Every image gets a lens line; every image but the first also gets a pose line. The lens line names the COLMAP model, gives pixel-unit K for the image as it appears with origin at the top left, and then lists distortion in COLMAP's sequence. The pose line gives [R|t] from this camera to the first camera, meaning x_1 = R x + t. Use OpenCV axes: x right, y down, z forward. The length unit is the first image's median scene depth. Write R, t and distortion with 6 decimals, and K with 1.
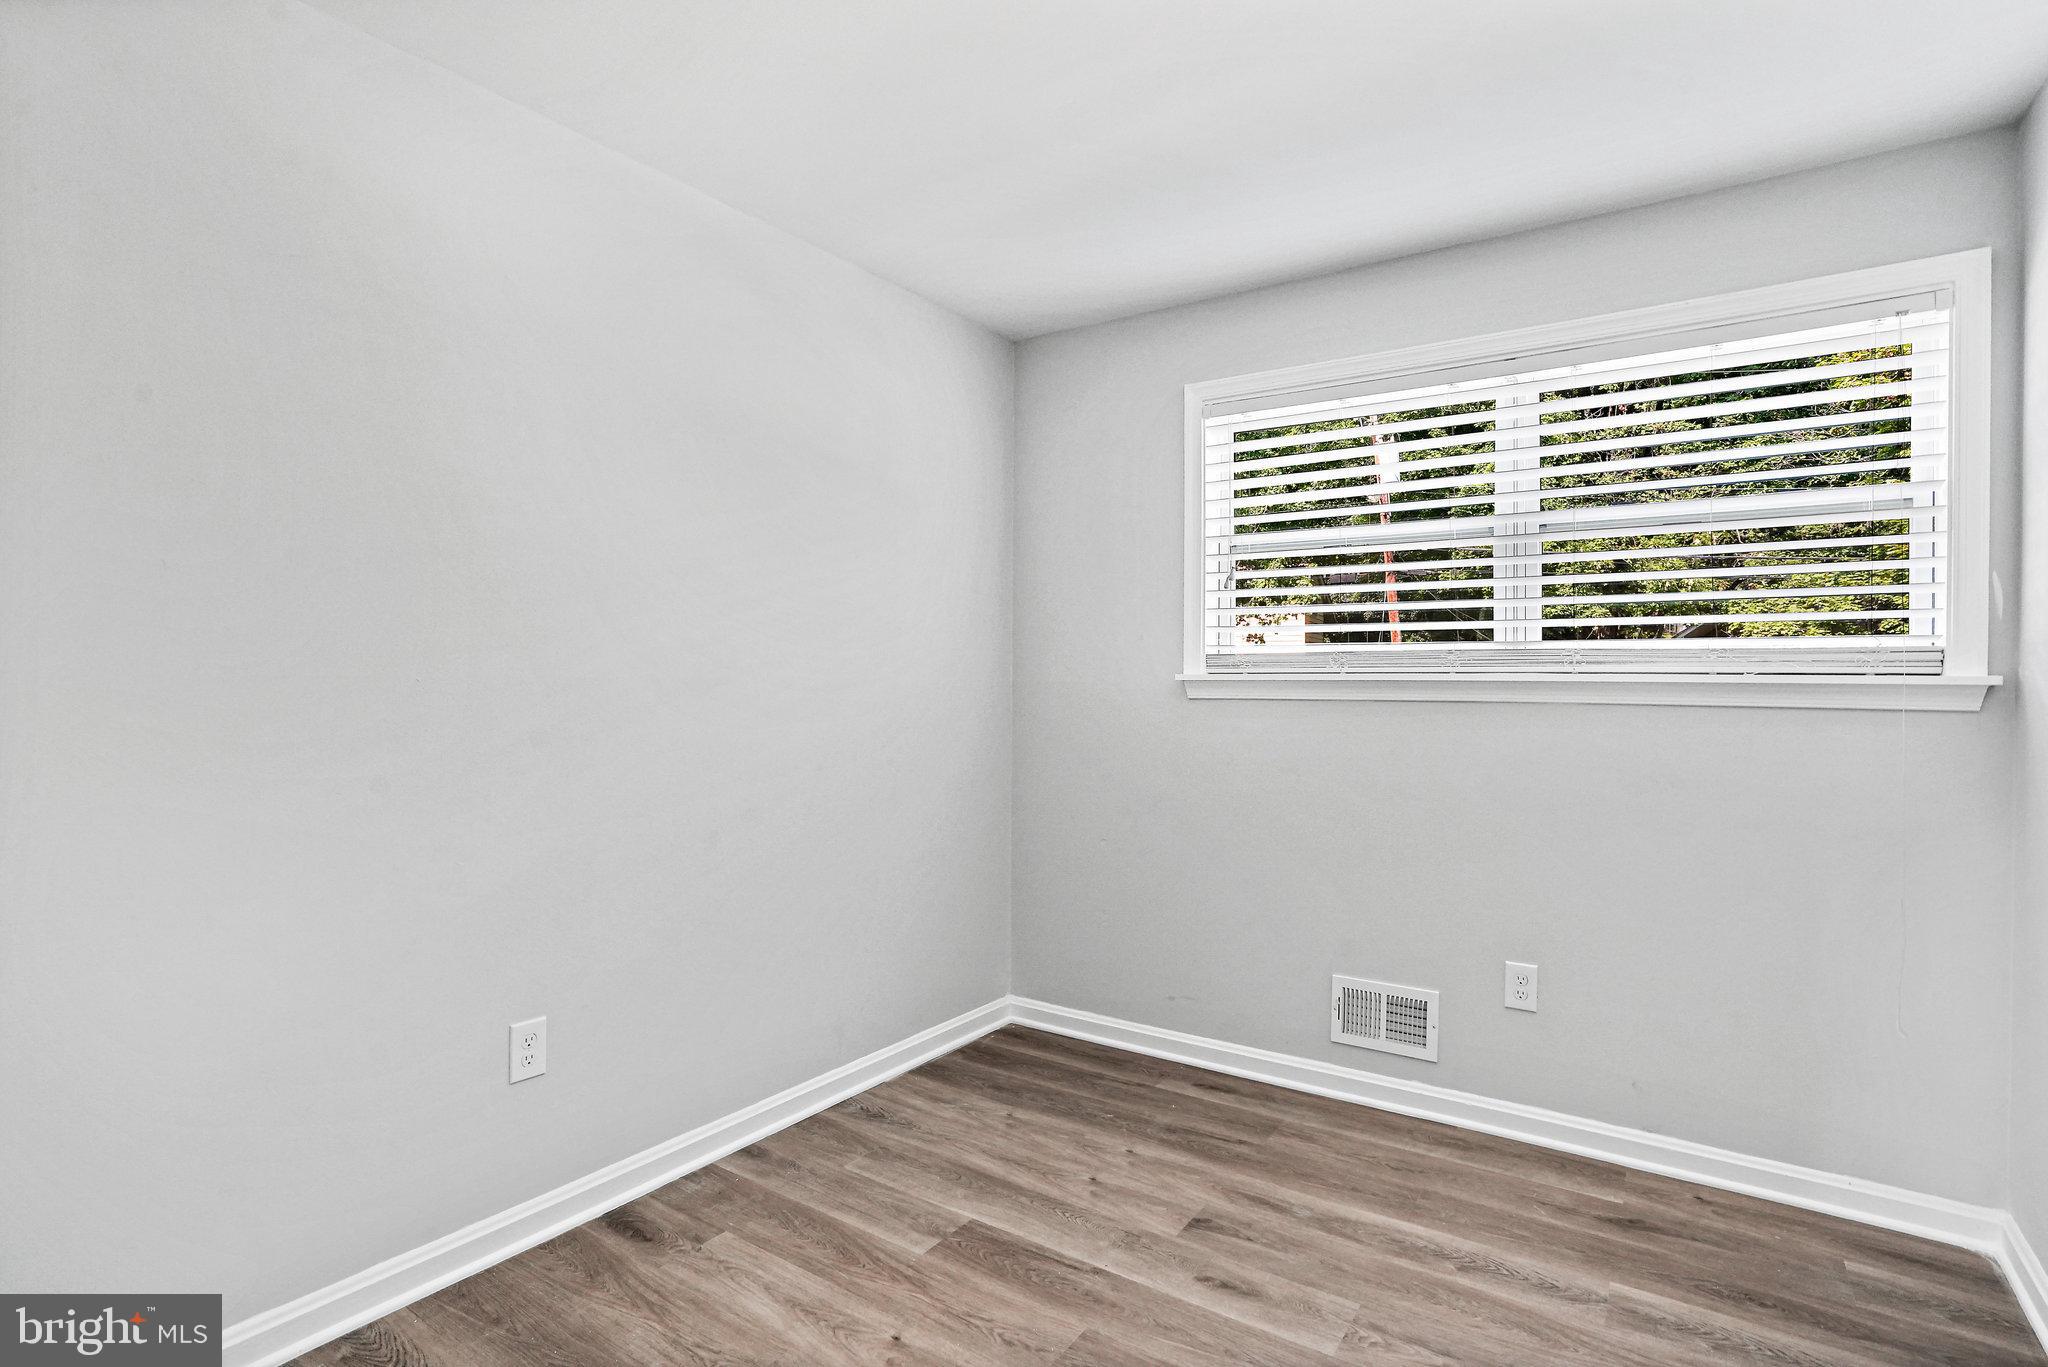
lens RADIAL K [[1036.9, 0, 1024.8], [0, 1036.9, 690.1], [0, 0, 1]] dist [0.014464, 0.000635]
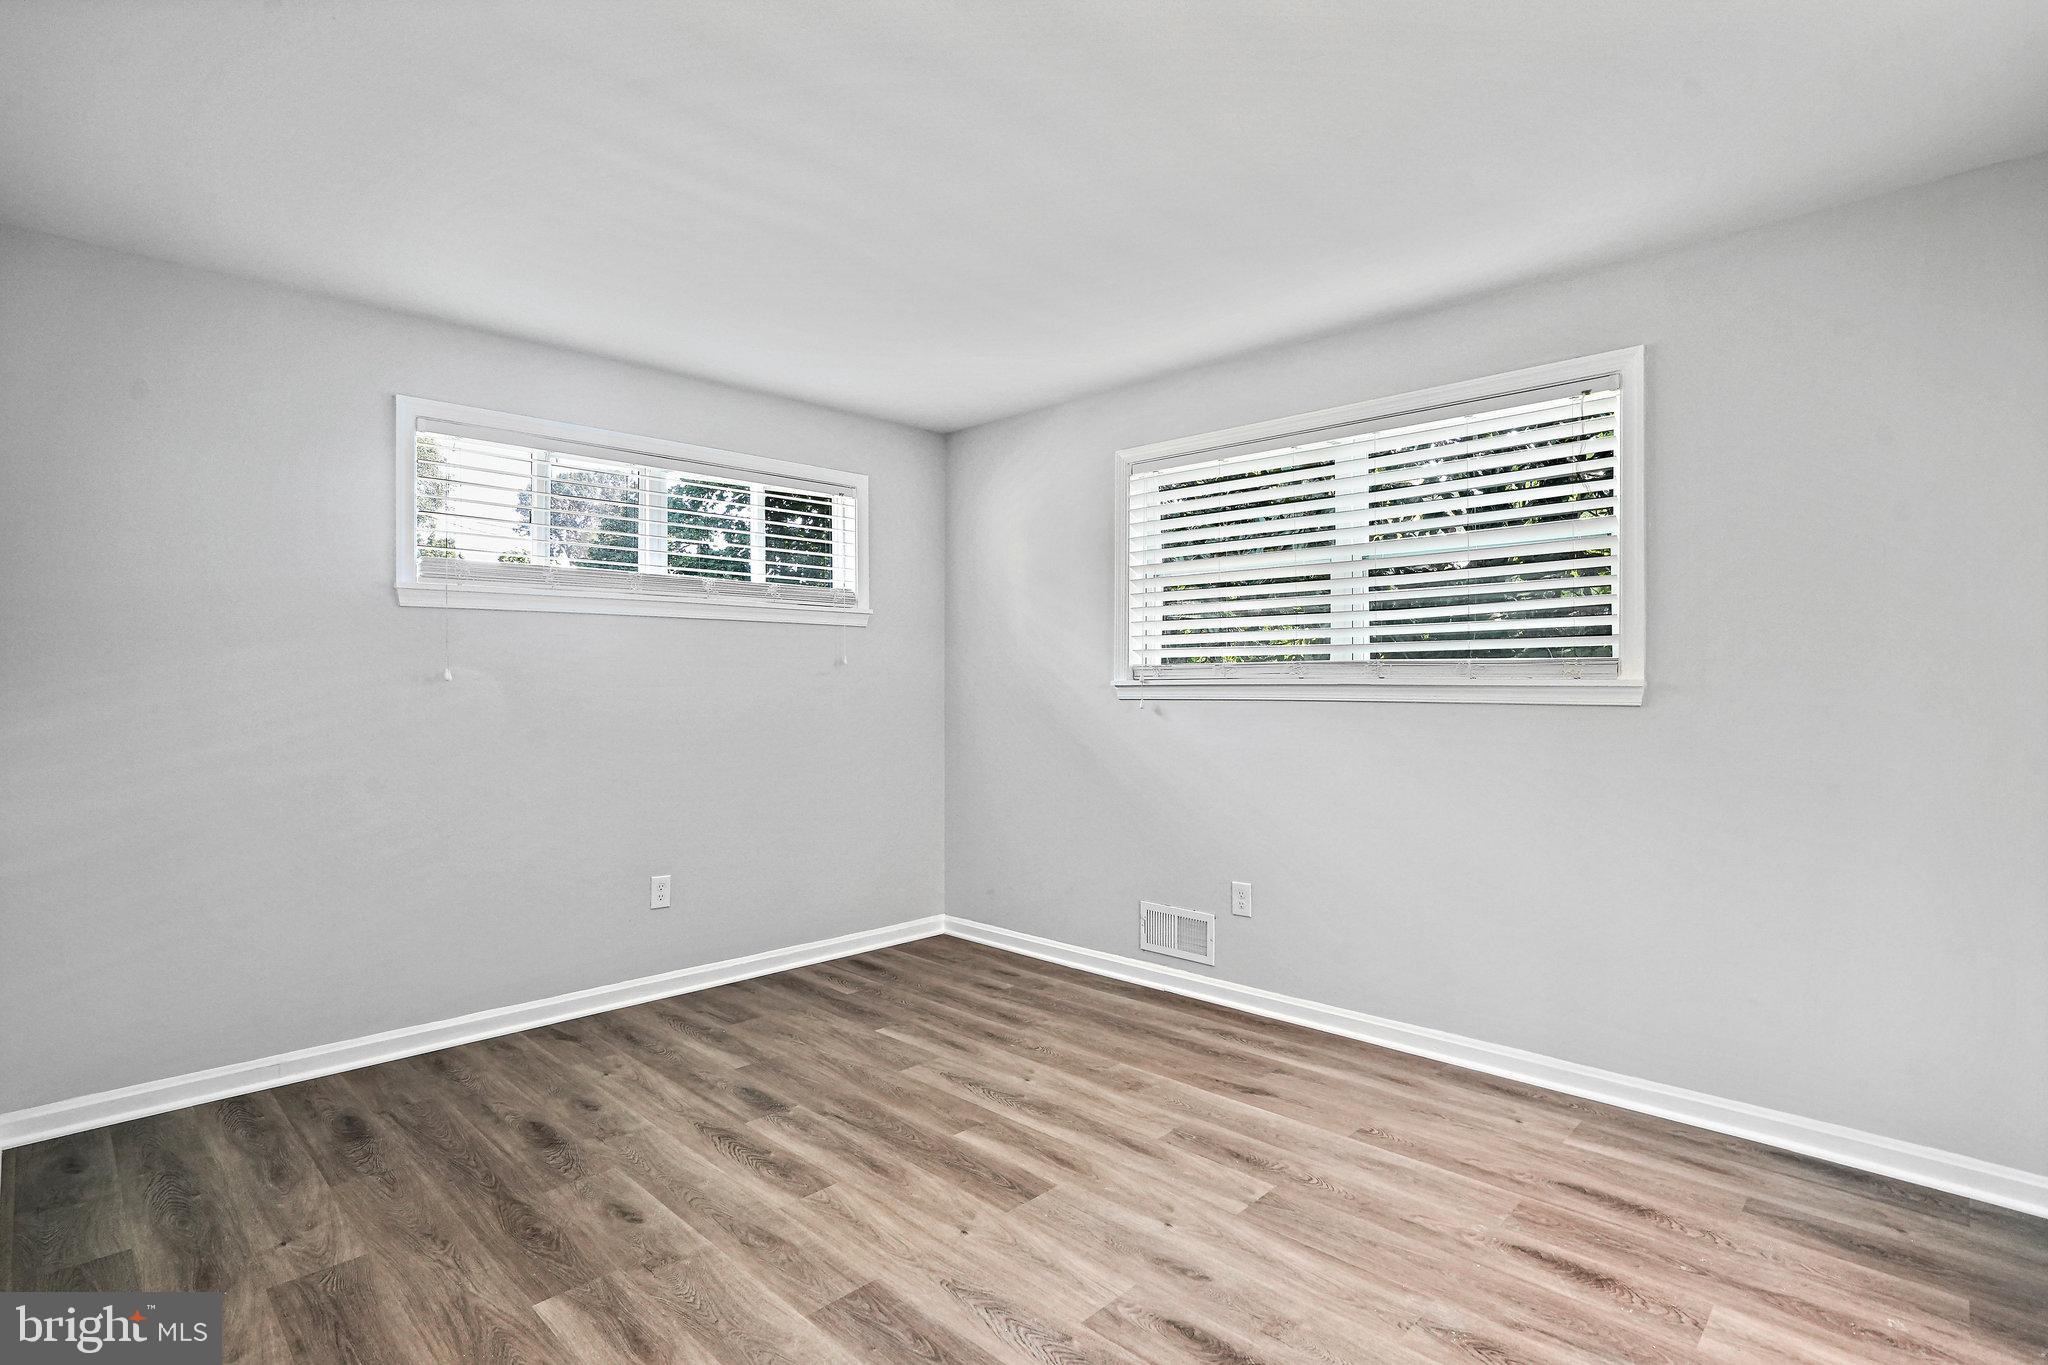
lens RADIAL K [[989.2, 0, 1055.7], [0, 989.2, 668.6], [0, 0, 1]] dist [-0.038509, 0.014076]
pose [[0.980103, 0.000225, -0.198488, 0.366585], [-0.003909, 0.999827, -0.018168, -0.000784], [0.198449, 0.018582, 0.979935, -0.233099]]
